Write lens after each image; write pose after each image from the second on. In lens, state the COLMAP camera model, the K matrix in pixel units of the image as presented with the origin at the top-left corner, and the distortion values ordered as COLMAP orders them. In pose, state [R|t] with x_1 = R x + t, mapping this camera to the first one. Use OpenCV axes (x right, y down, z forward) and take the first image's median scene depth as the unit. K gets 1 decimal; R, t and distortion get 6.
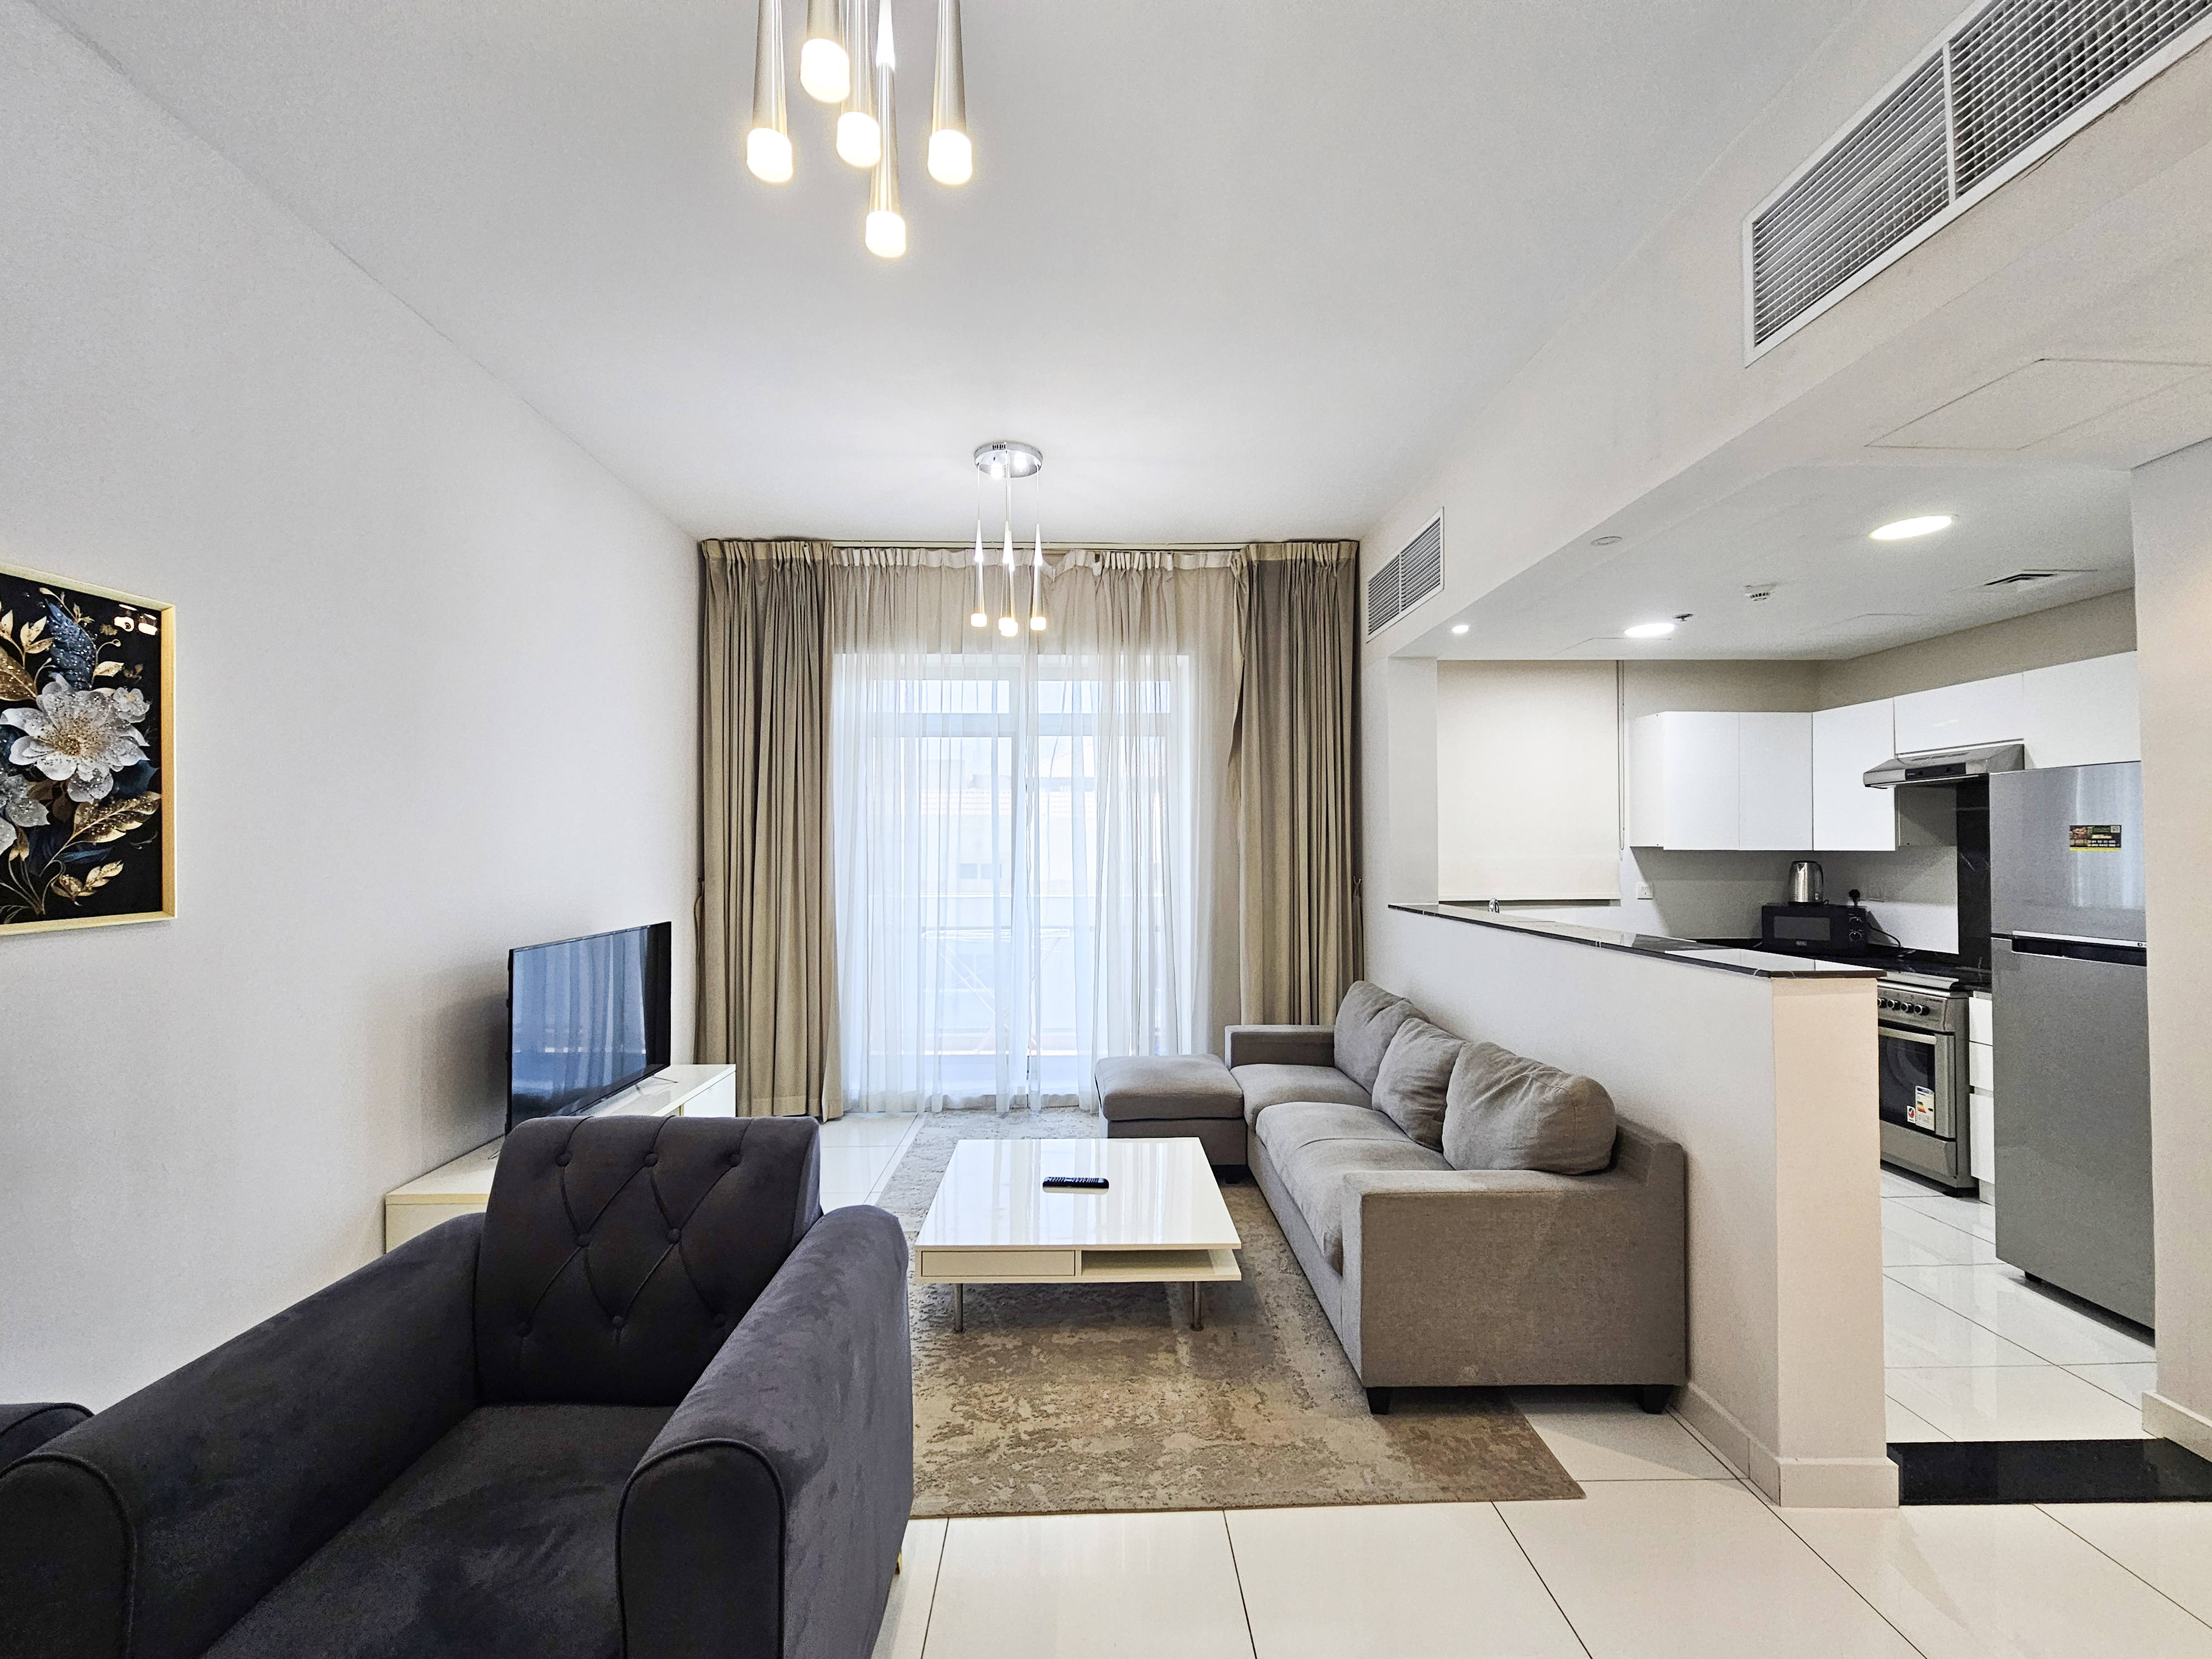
lens RADIAL K [[909.0, 0, 1095.4], [0, 909.0, 839.2], [0, 0, 1]] dist [-0.003664, -0.000493]
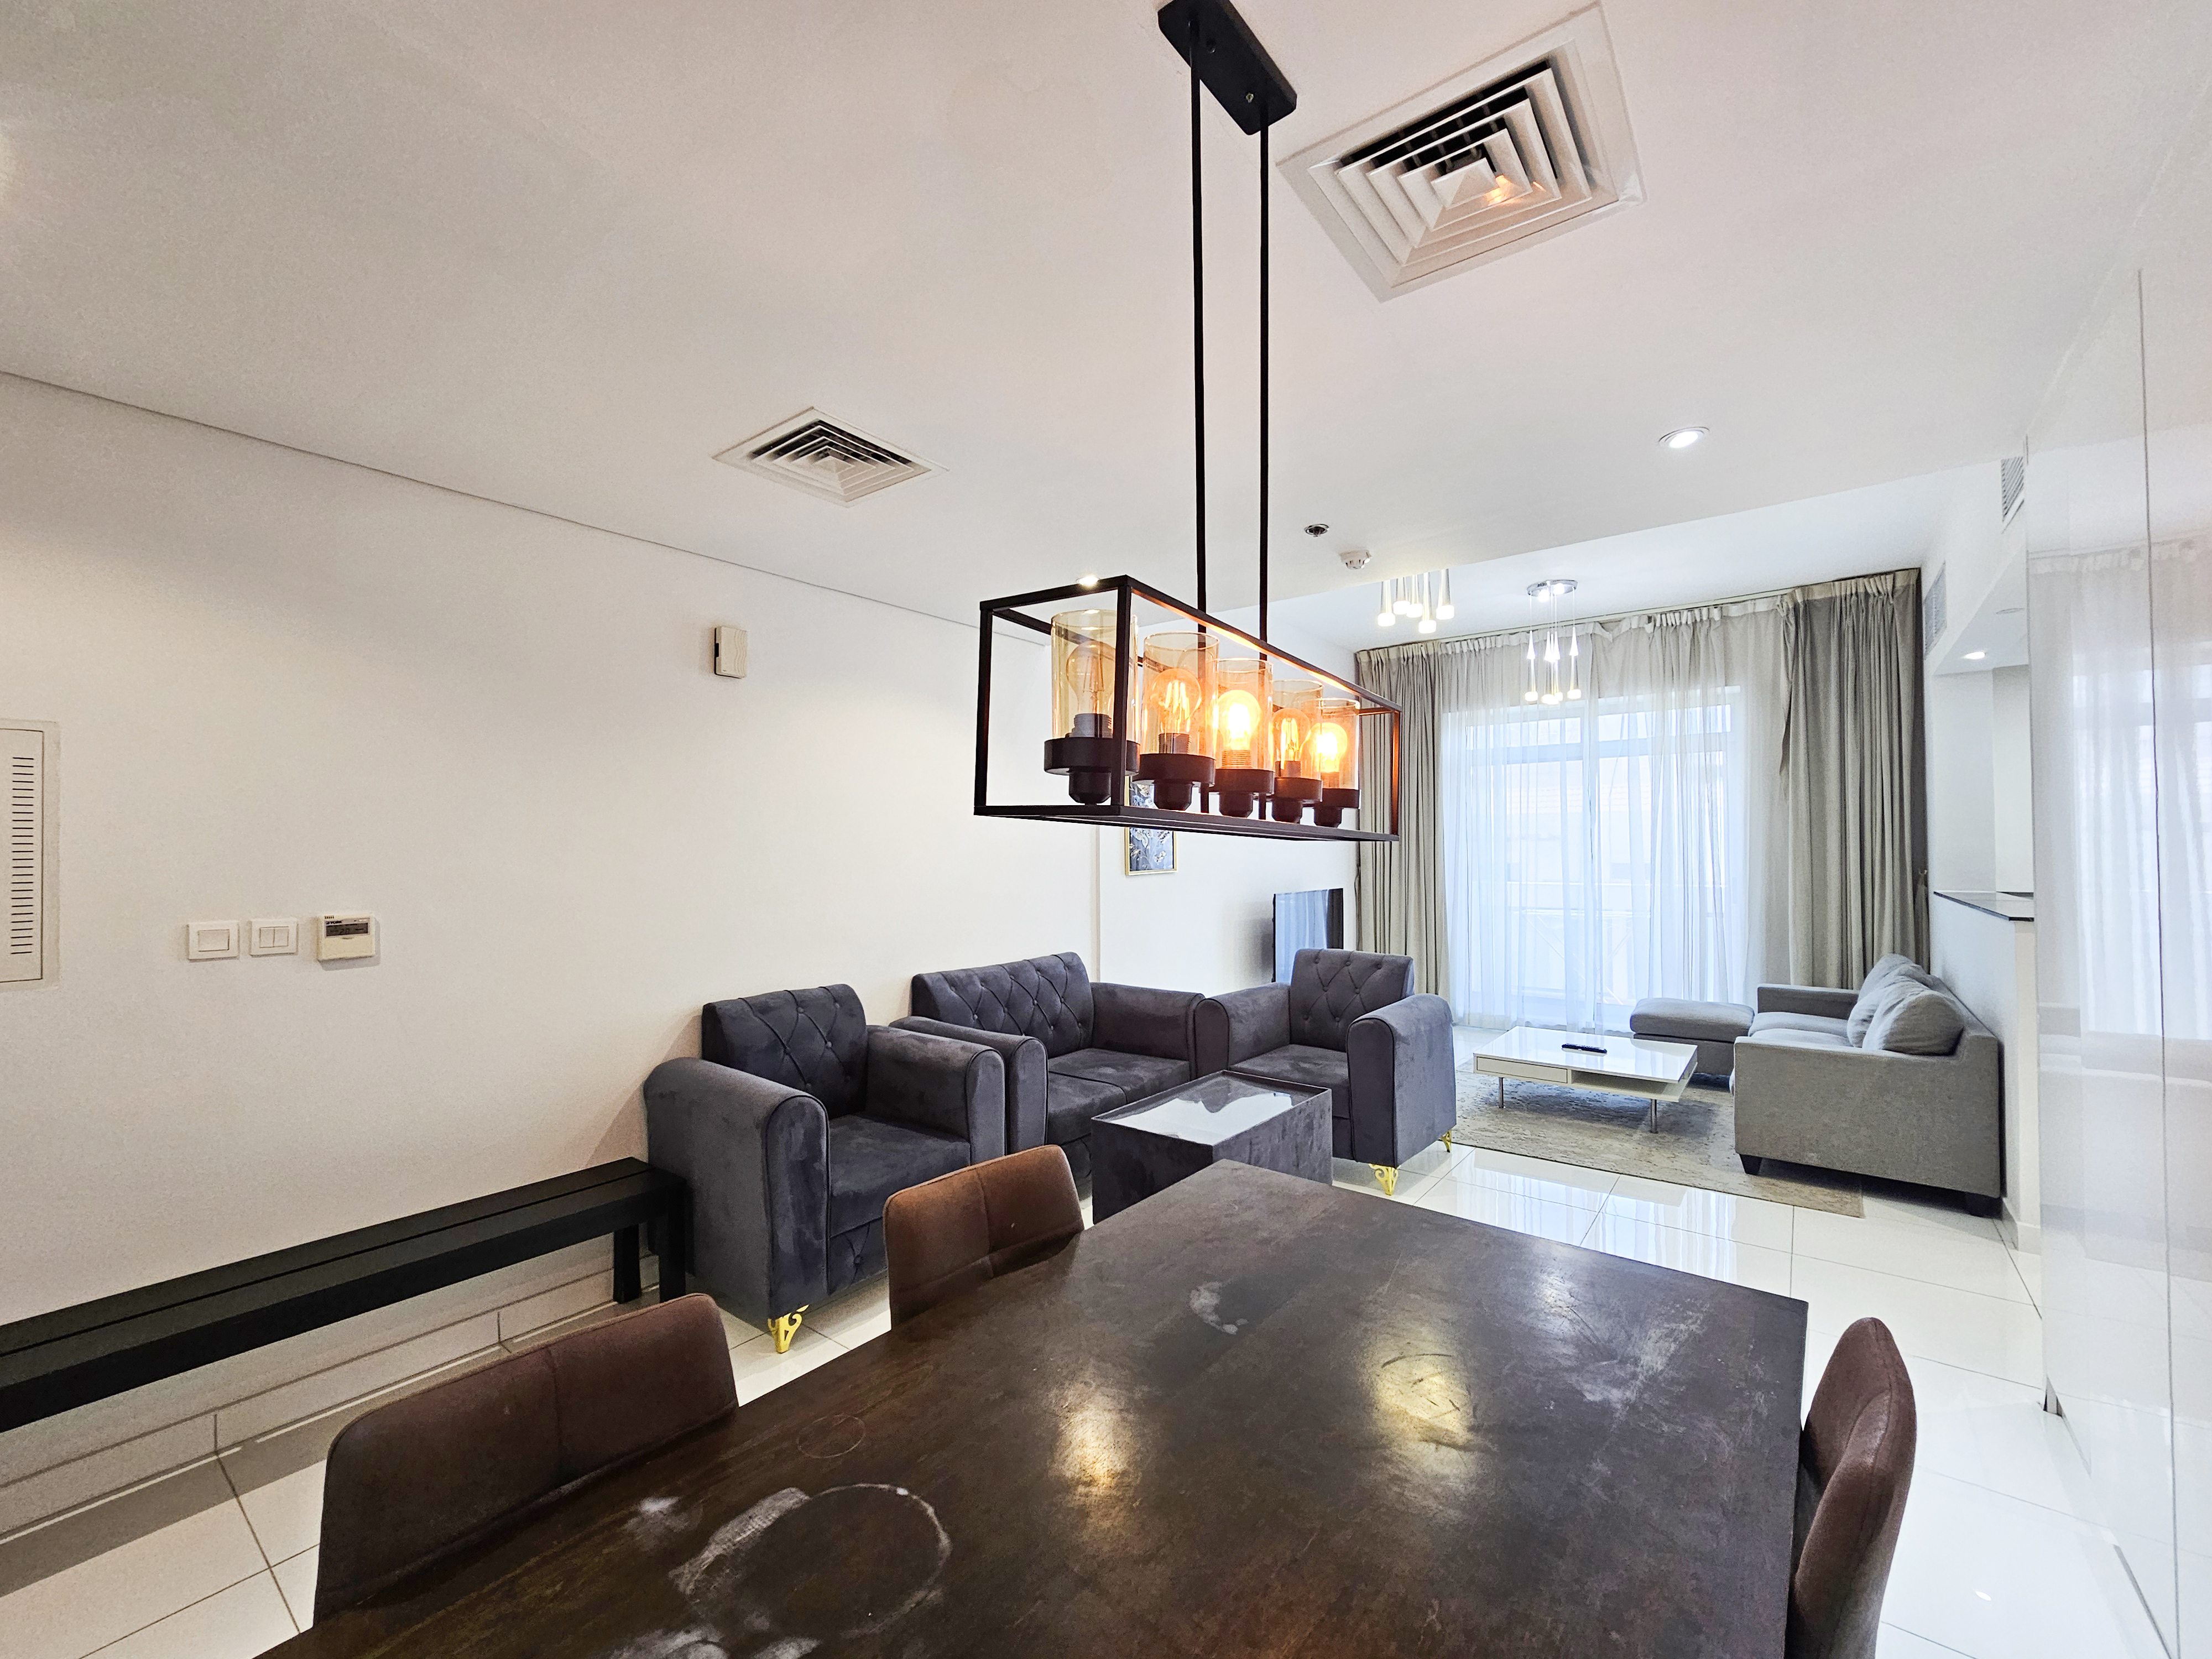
lens RADIAL K [[909.0, 0, 1095.4], [0, 909.0, 839.2], [0, 0, 1]] dist [-0.003664, -0.000493]
pose [[0.777743, -0.009097, -0.628516, 0.206585], [0.008657, 0.999955, -0.003760, 0.000992], [0.628522, -0.002517, 0.777787, -0.523071]]
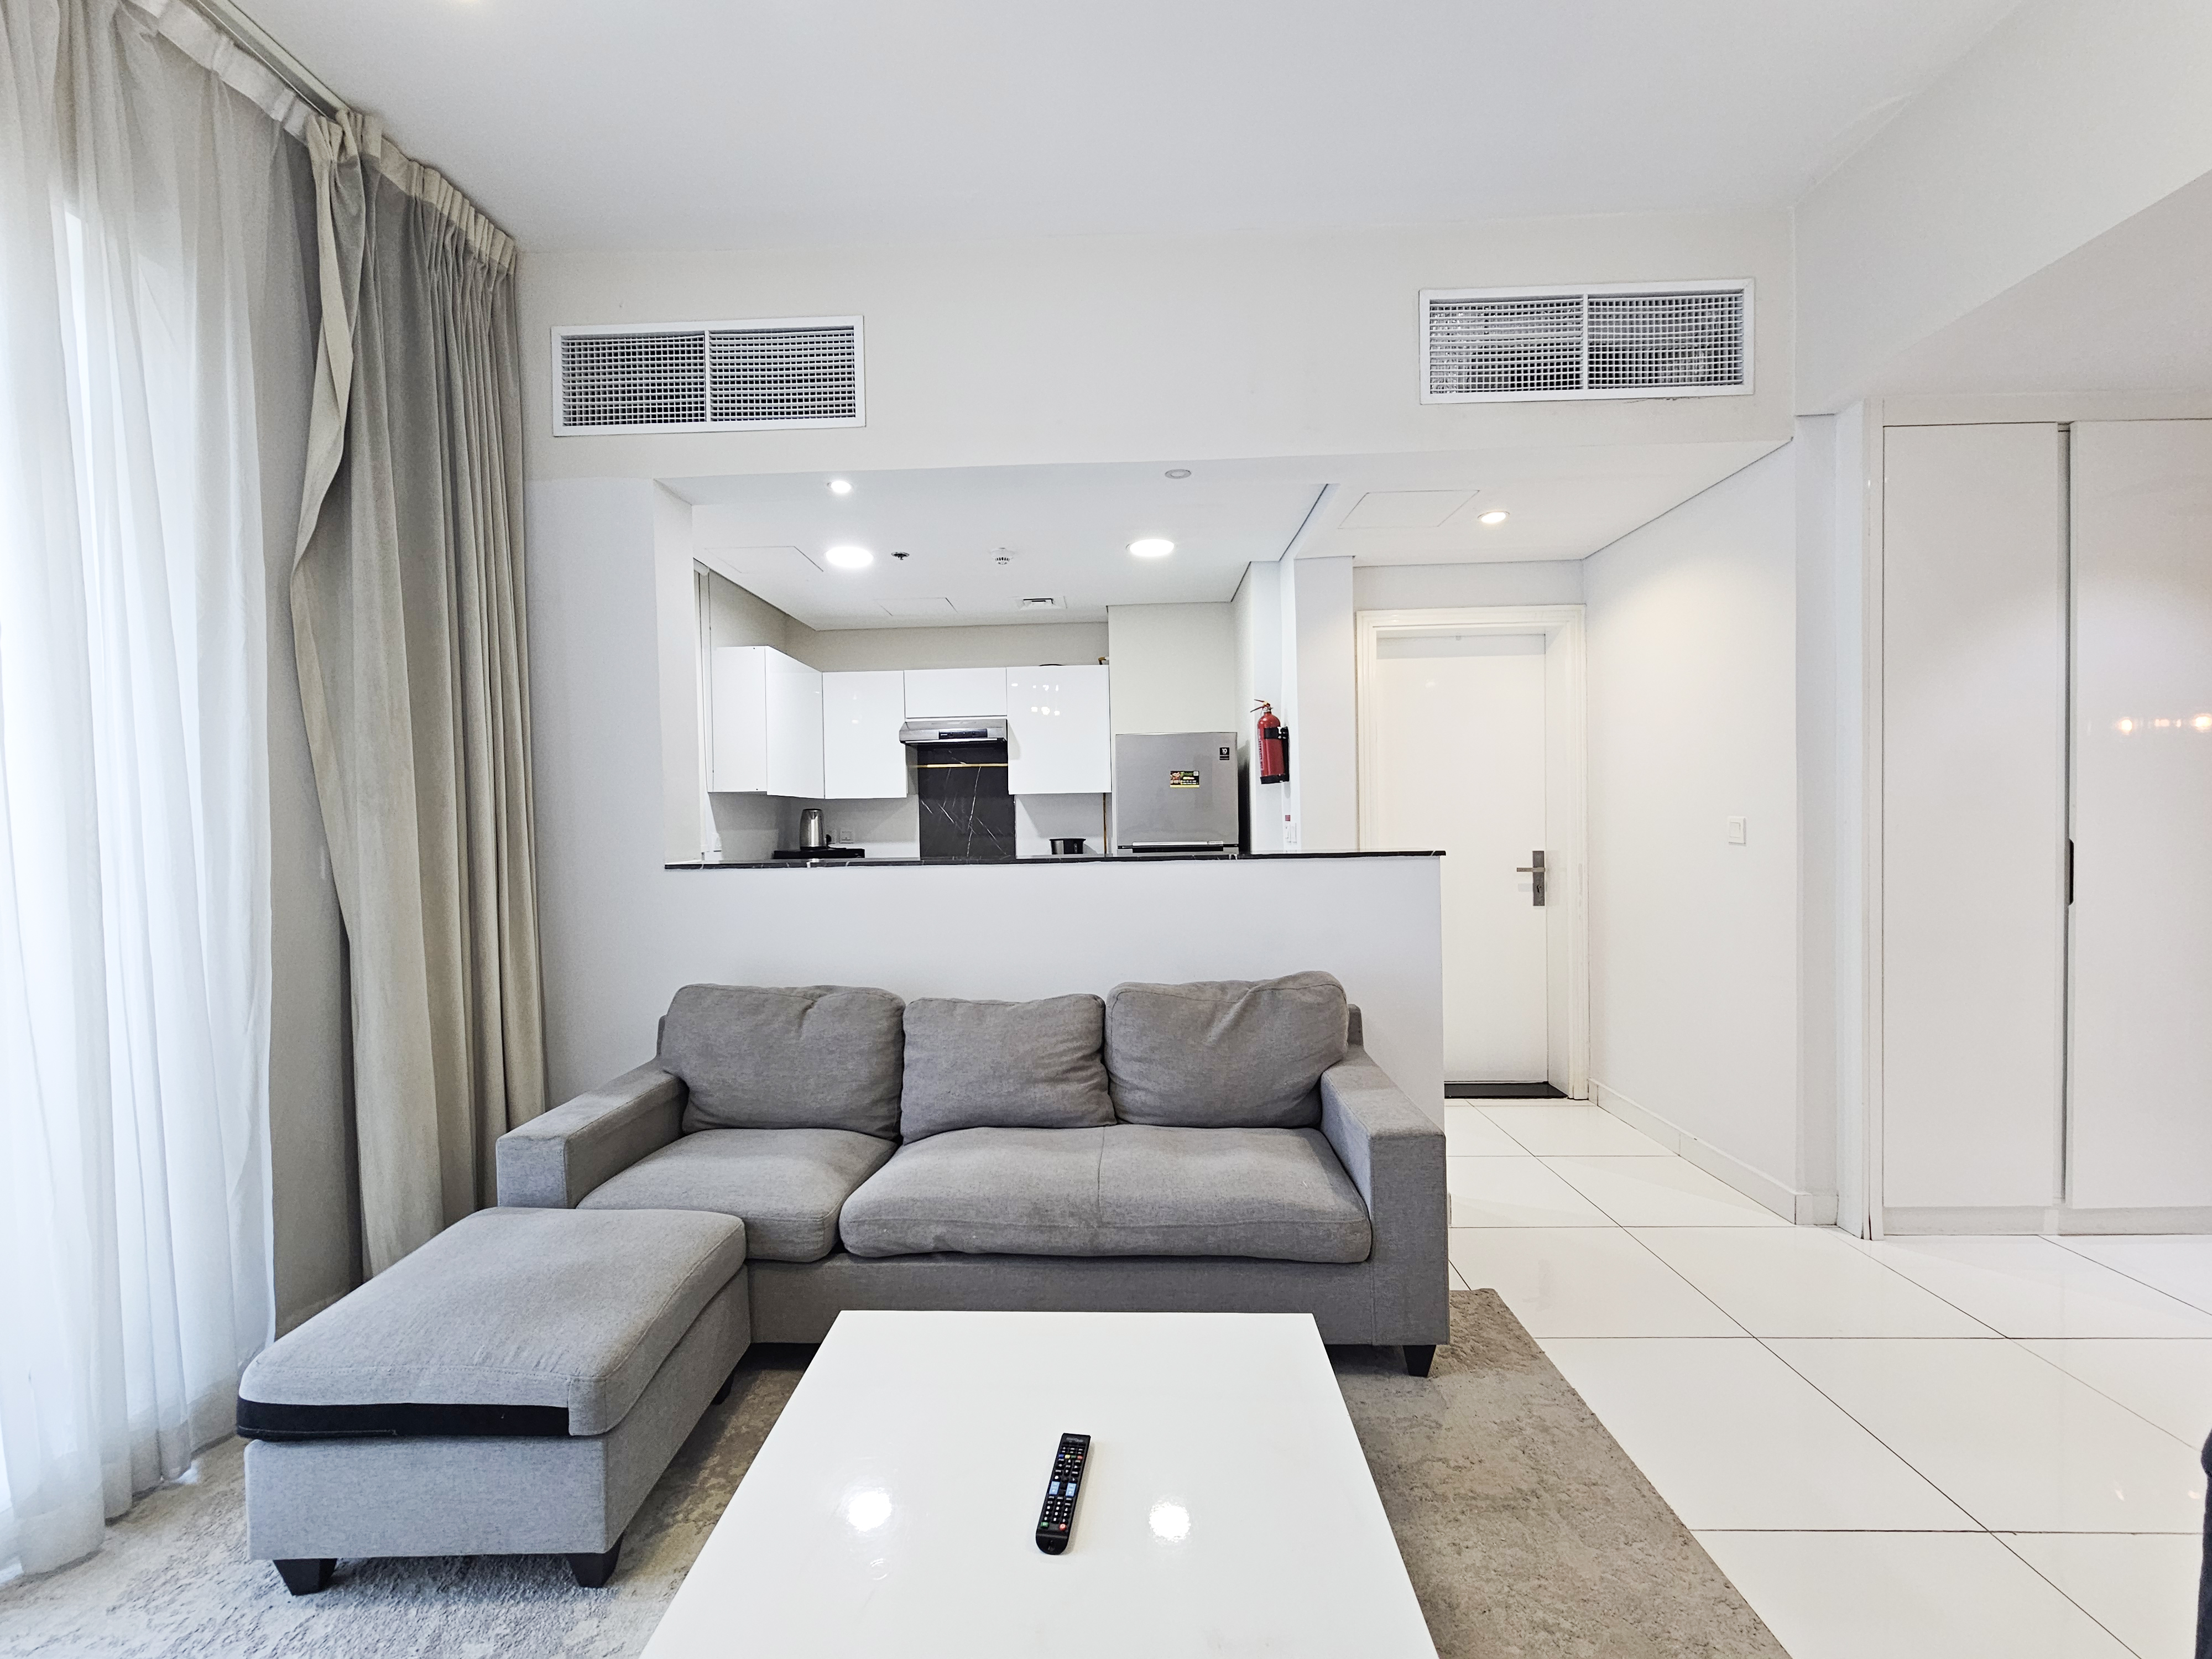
lens RADIAL K [[913.4, 0, 1106.0], [0, 913.4, 829.5], [0, 0, 1]] dist [0.020811, -0.000086]
pose [[0.034722, -0.010407, 0.999343, -0.289105], [0.013411, 0.999861, 0.009947, 0.039989], [-0.999307, 0.013057, 0.034857, 0.610219]]
